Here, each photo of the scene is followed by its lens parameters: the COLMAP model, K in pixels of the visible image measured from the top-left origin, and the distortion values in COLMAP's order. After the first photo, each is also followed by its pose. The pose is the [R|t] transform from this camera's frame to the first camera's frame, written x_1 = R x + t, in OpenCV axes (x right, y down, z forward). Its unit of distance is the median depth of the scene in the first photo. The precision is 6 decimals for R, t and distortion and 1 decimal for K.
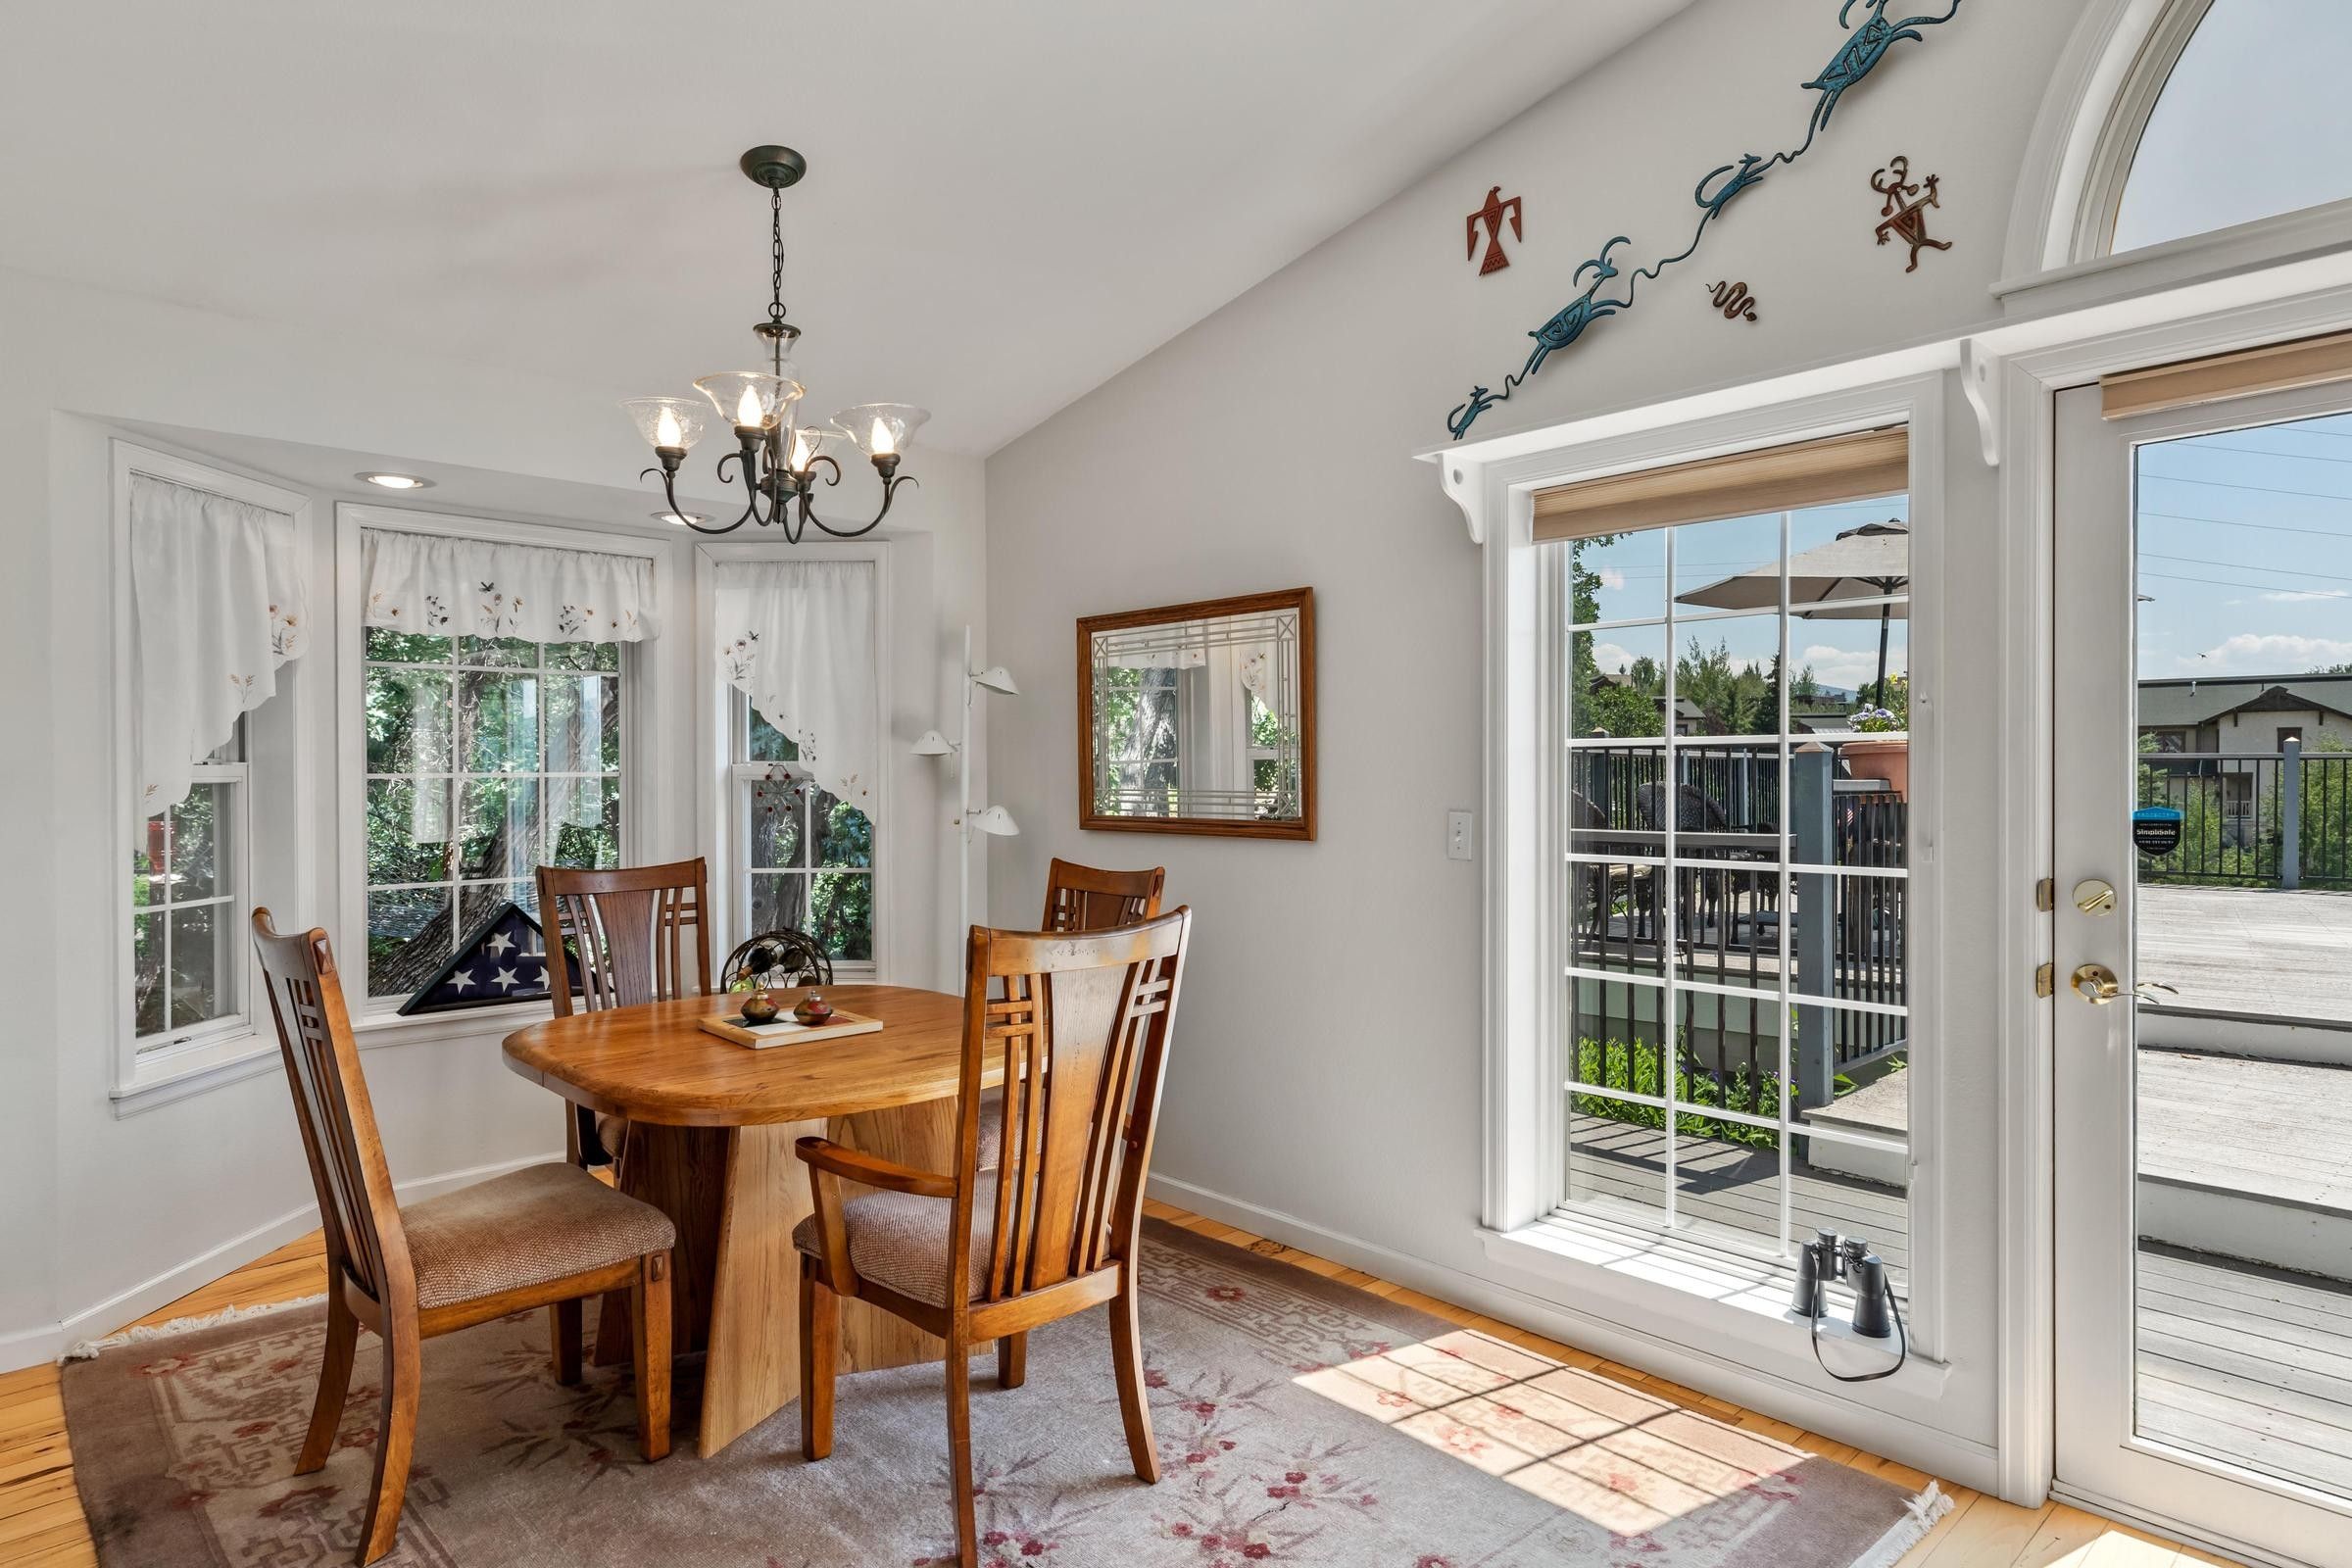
lens RADIAL K [[1313.3, 0, 1171.1], [0, 1313.3, 783.1], [0, 0, 1]] dist [0.011089, -0.000556]
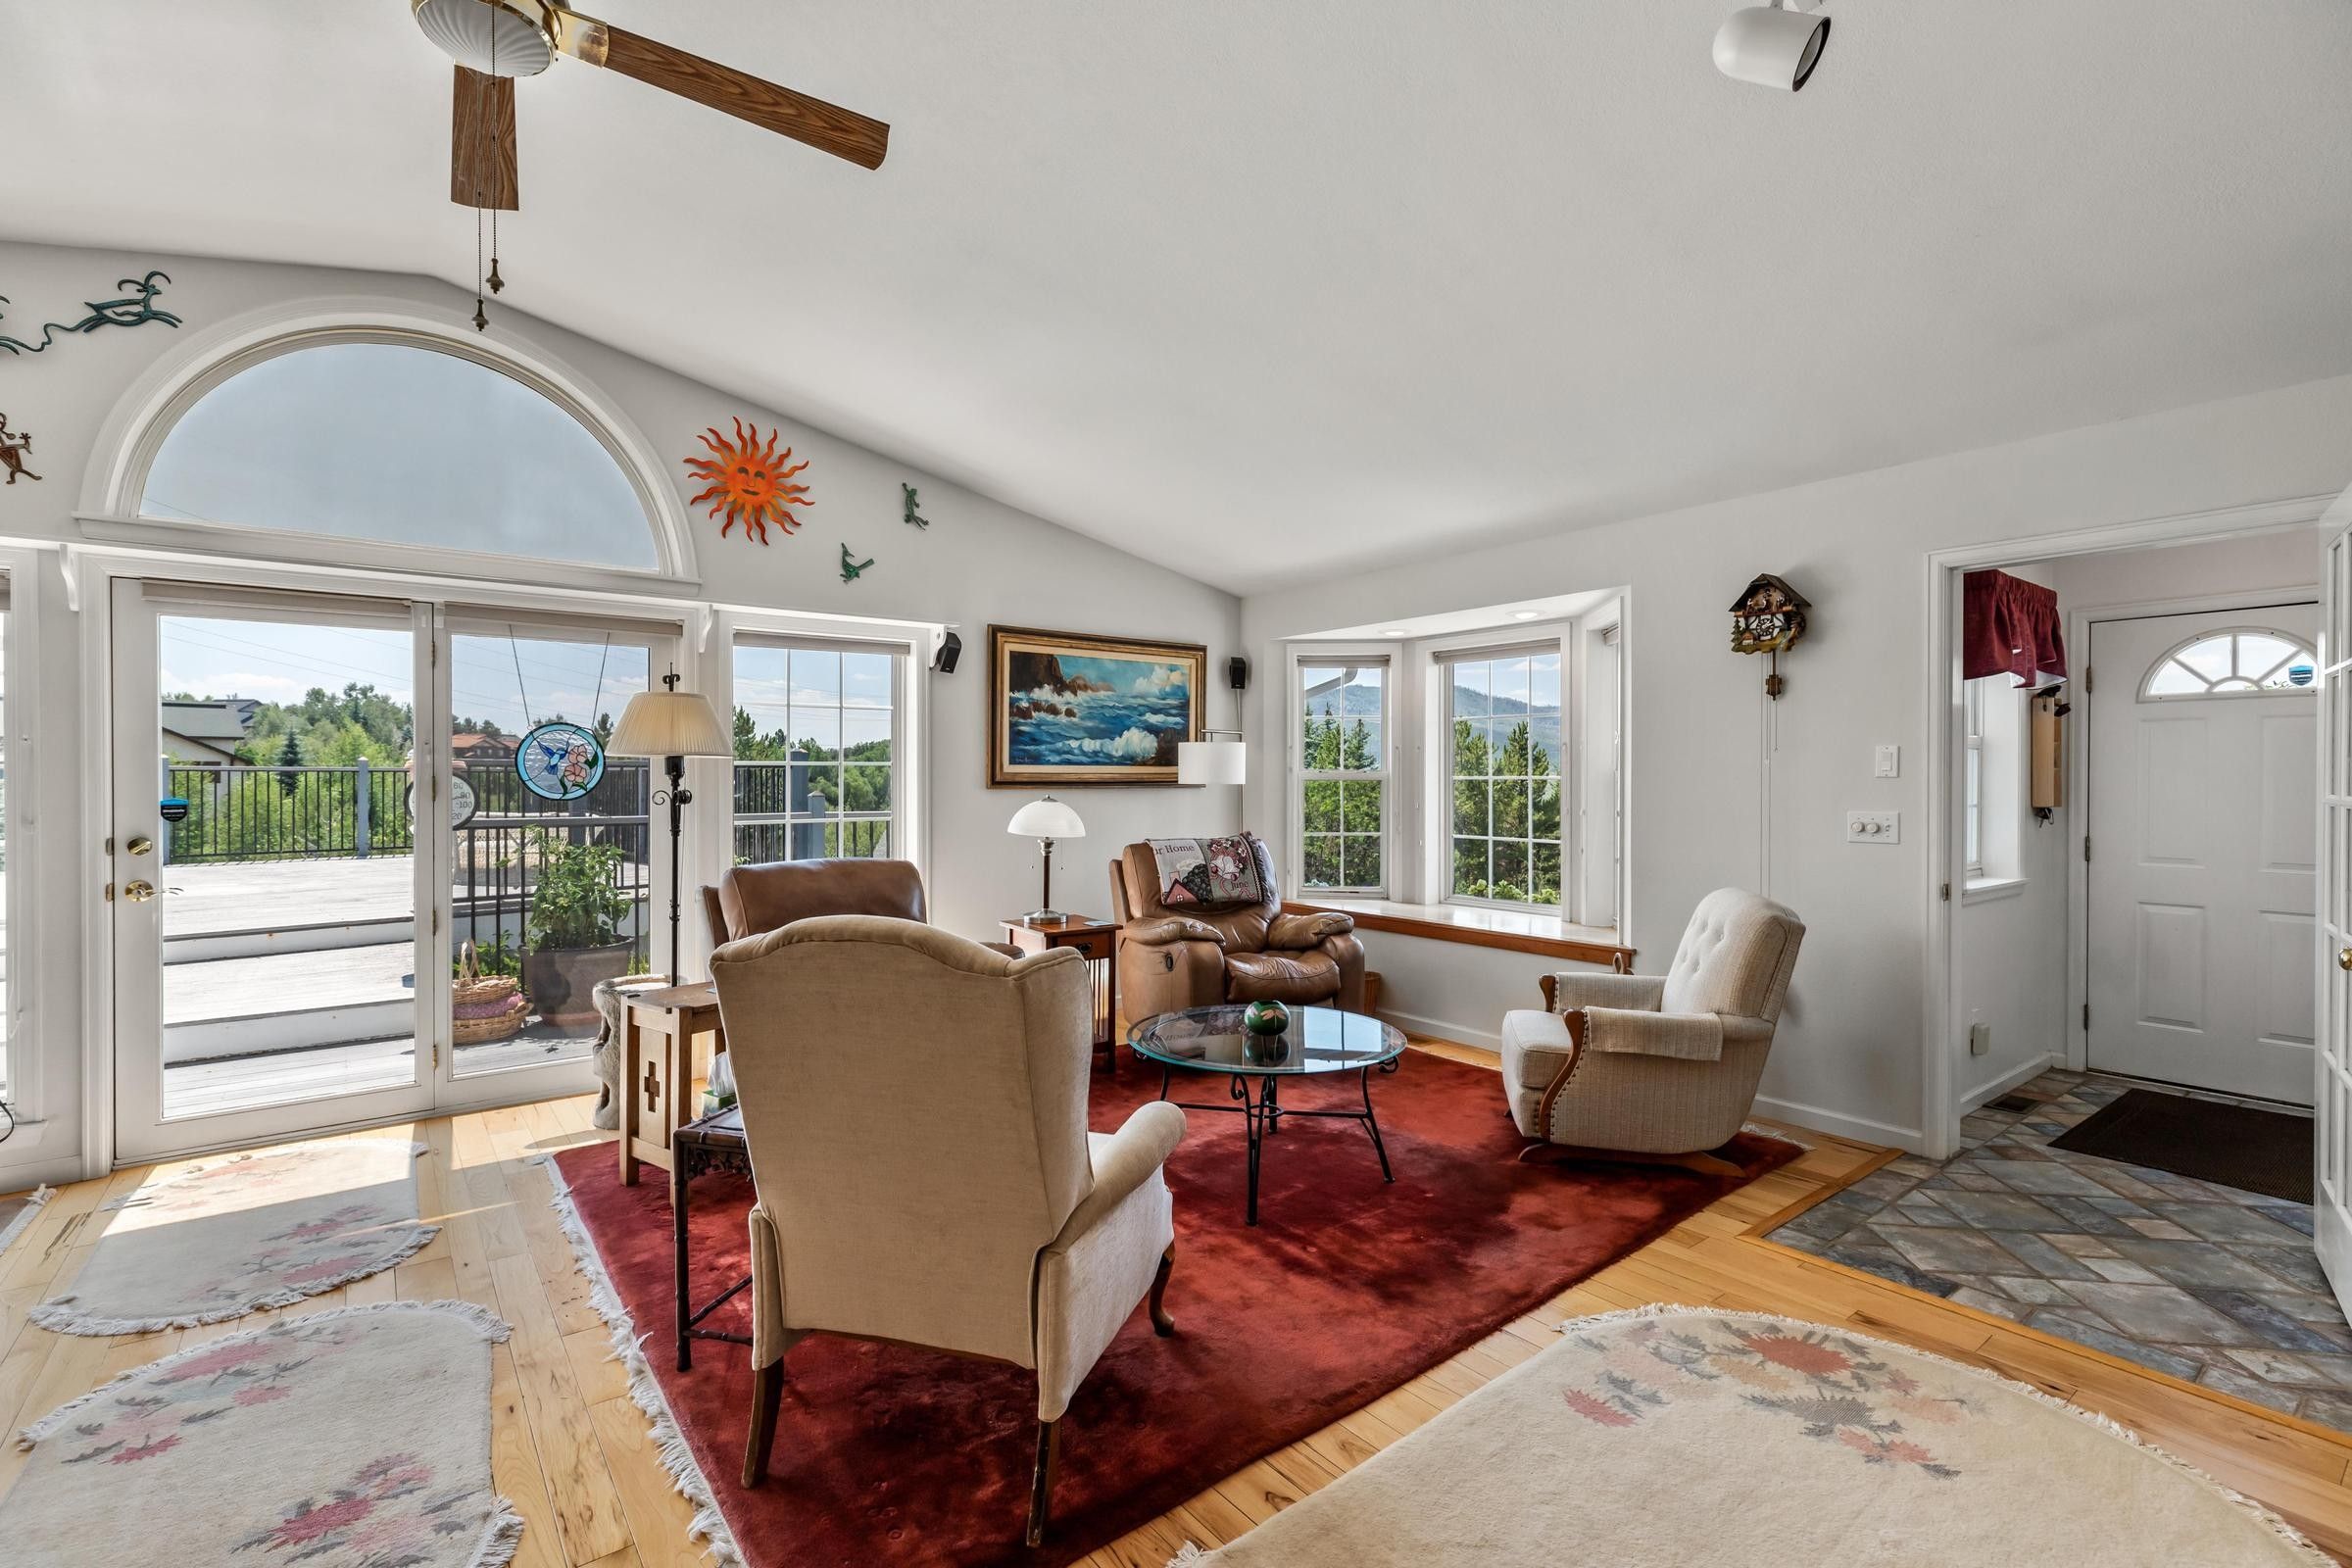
lens RADIAL K [[1050.0, 0, 1164.5], [0, 1050.0, 783.4], [0, 0, 1]] dist [0.002322, 0.000441]
pose [[0.089535, -0.002946, 0.995979, -0.561570], [0.007957, 0.999966, 0.002243, 0.002974], [-0.995952, 0.007724, 0.089556, -0.506893]]
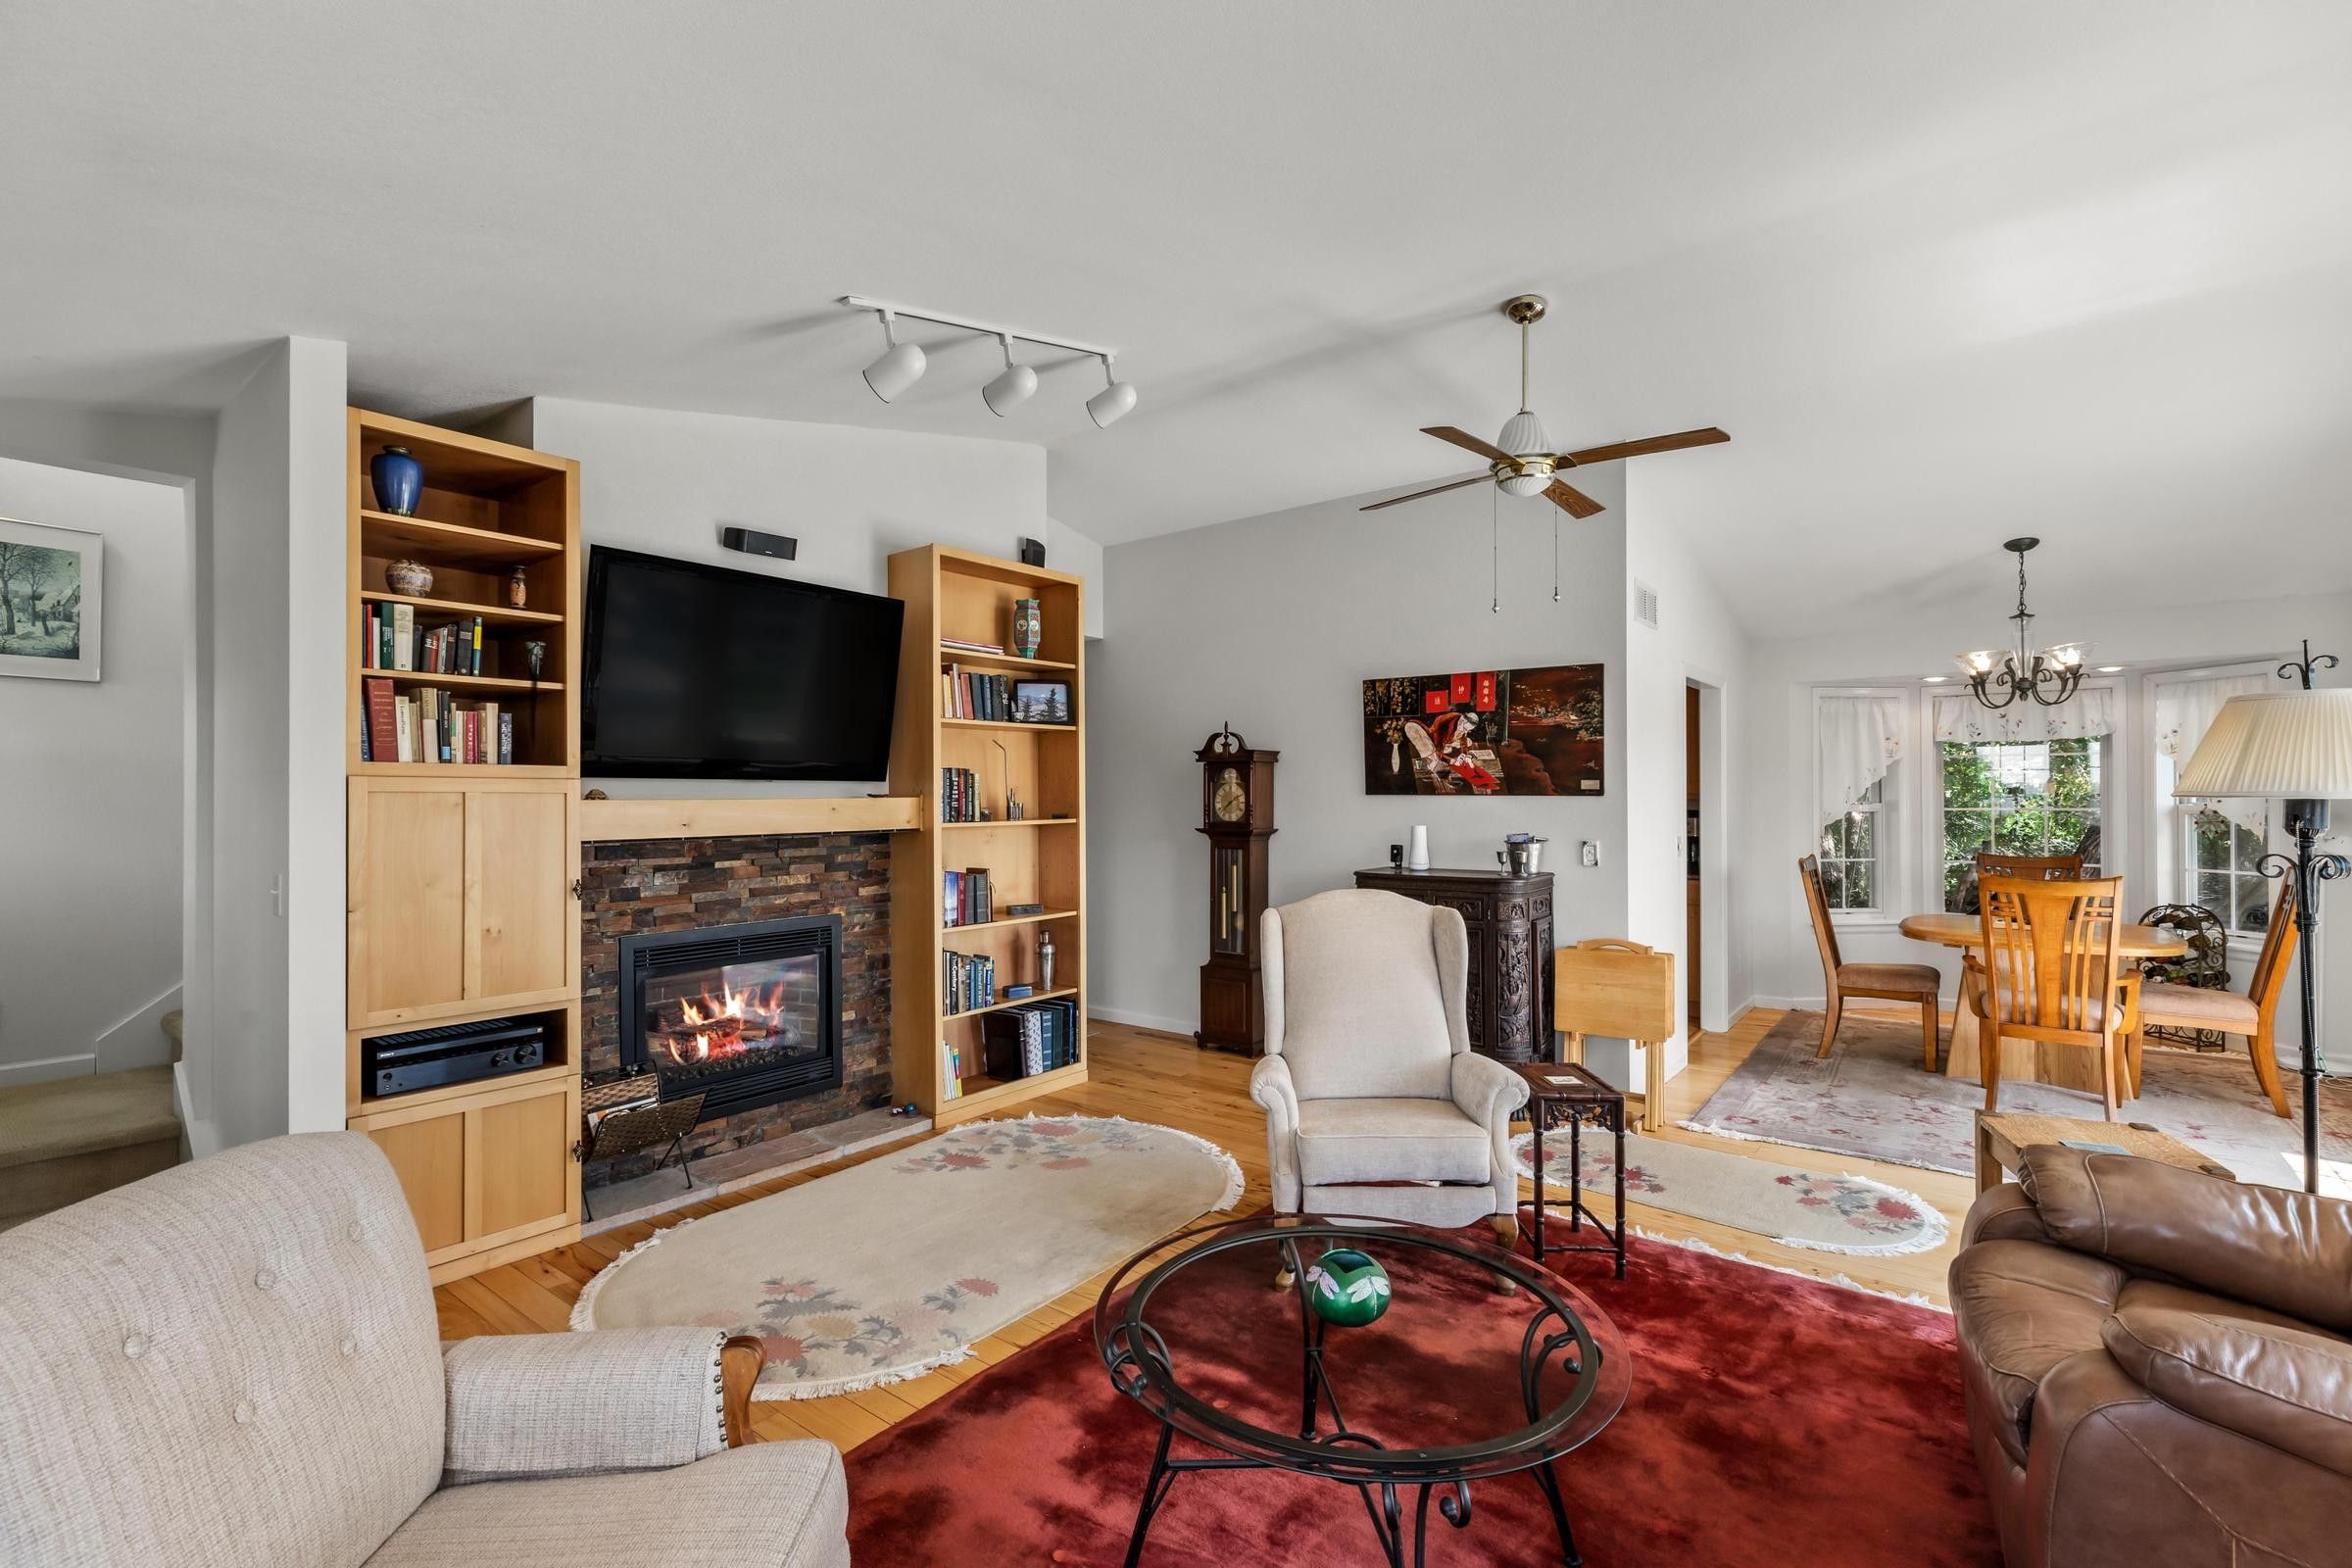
lens RADIAL K [[1073.6, 0, 1149.4], [0, 1073.6, 784.1], [0, 0, 1]] dist [0.003870, 0.000351]
pose [[0.141098, -0.009574, -0.989949, 1.306531], [-0.006756, 0.999921, -0.010633, -0.026880], [0.989973, 0.008188, 0.141022, -0.733864]]
